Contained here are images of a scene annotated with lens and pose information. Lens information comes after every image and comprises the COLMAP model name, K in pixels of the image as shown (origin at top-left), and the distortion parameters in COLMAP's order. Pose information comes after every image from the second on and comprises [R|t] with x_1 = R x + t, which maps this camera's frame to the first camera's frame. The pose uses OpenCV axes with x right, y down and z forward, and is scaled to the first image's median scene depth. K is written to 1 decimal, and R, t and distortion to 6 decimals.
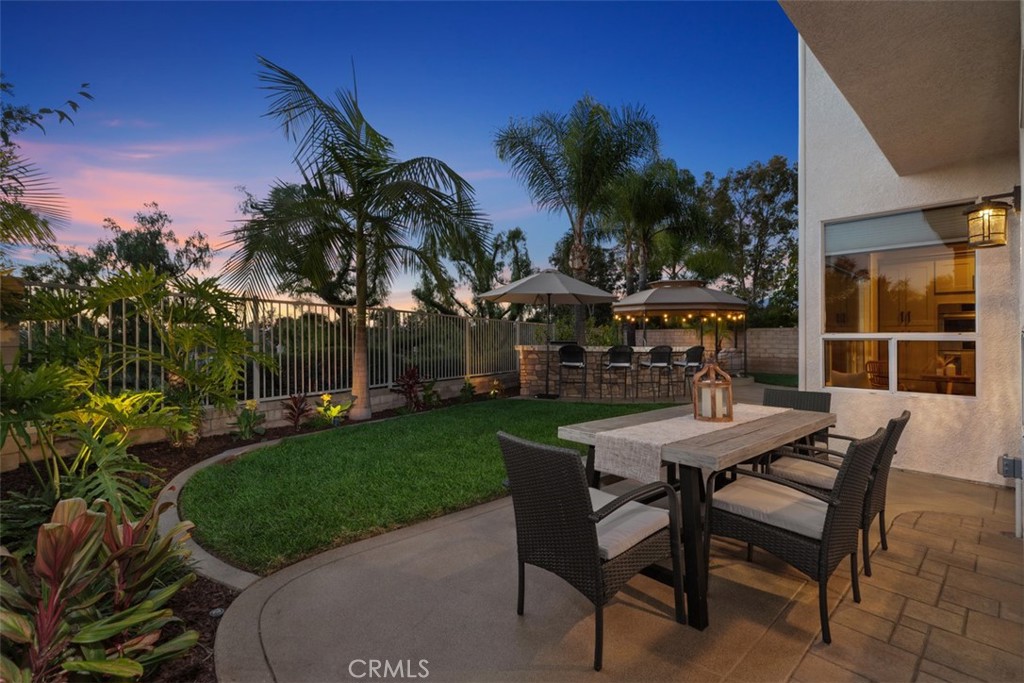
lens RADIAL K [[462.8, 0, 511.3], [0, 462.8, 333.1], [0, 0, 1]] dist [0.003480, 0.000615]
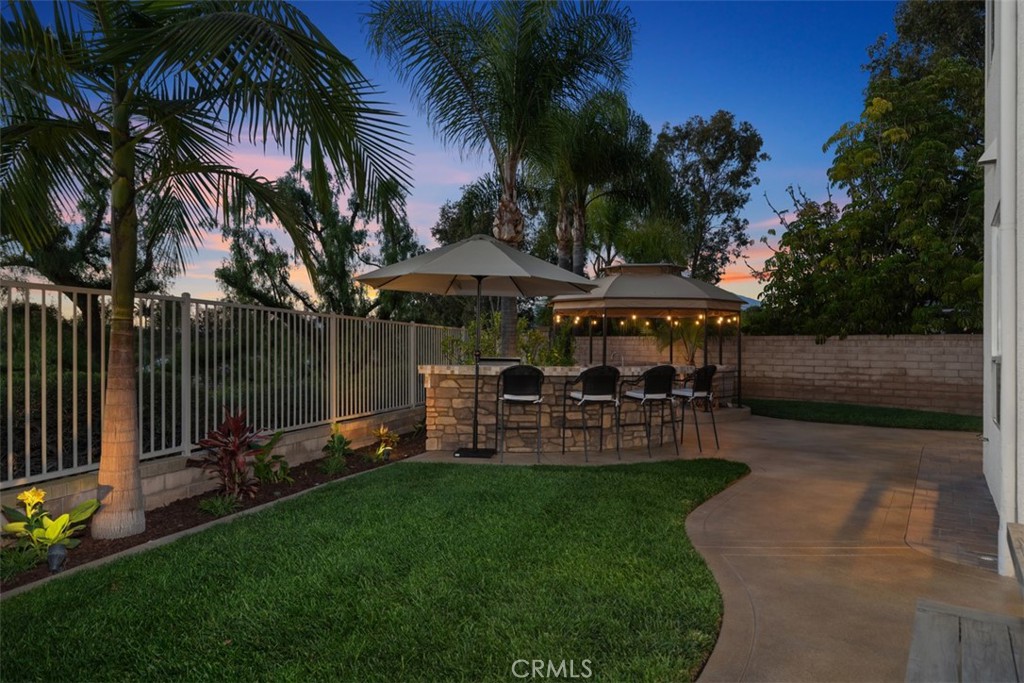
lens RADIAL K [[646.3, 0, 512.0], [0, 646.3, 341.5], [0, 0, 1]] dist [0.000075, -0.001032]
pose [[0.974308, 0.005051, 0.225164, -0.038668], [-0.006254, 0.999970, 0.004633, -0.004971], [-0.225134, -0.005922, 0.974310, 0.121810]]
